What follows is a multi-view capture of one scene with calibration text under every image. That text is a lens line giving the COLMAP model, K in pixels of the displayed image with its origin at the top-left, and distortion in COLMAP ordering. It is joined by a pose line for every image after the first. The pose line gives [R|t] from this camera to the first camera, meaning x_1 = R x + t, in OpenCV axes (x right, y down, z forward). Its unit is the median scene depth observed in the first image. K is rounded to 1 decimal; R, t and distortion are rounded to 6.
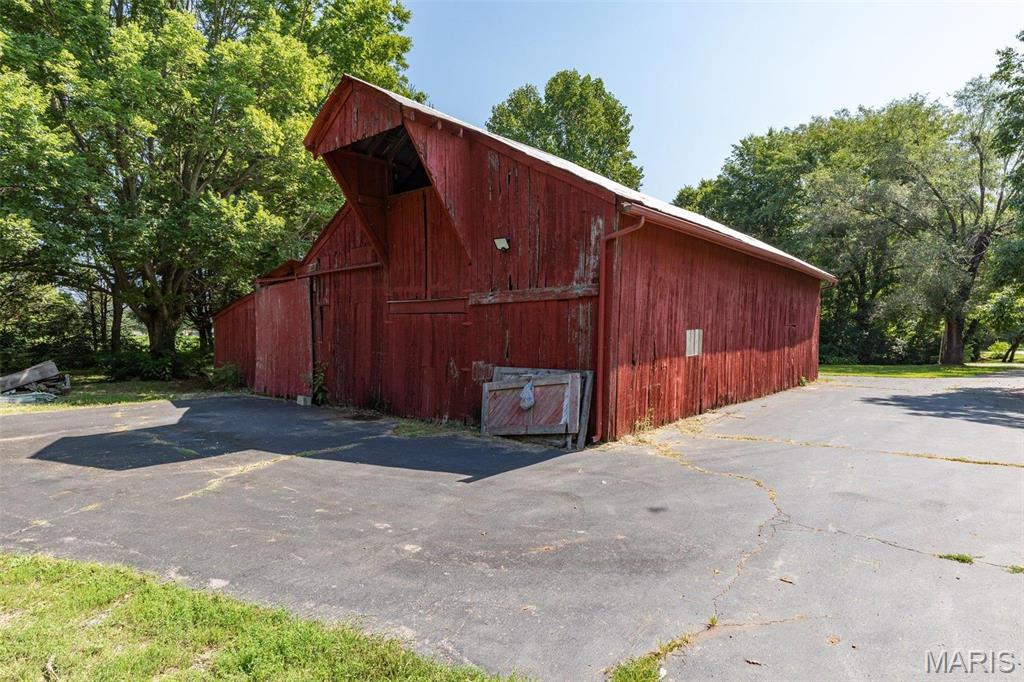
lens RADIAL K [[559.4, 0, 511.6], [0, 559.4, 338.9], [0, 0, 1]] dist [-0.000325, 0.000039]
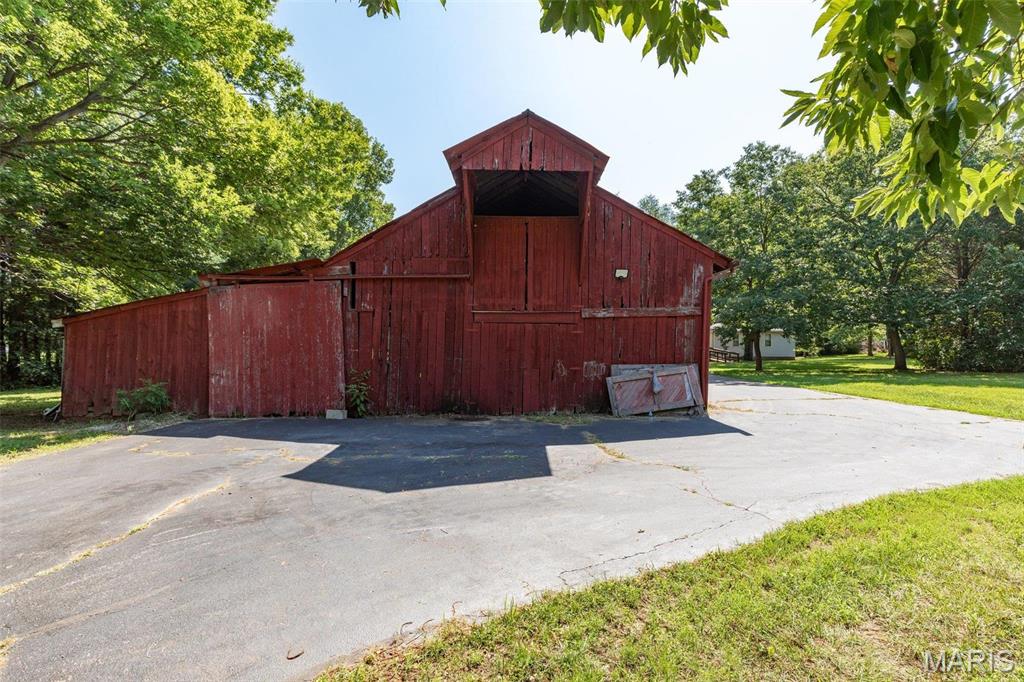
lens RADIAL K [[460.9, 0, 511.4], [0, 460.9, 340.5], [0, 0, 1]] dist [0.001752, 0.000032]
pose [[0.739315, -0.003233, 0.673352, -0.874168], [0.011391, 0.999905, -0.007706, -0.002034], [-0.673264, 0.013367, 0.739282, 0.323745]]
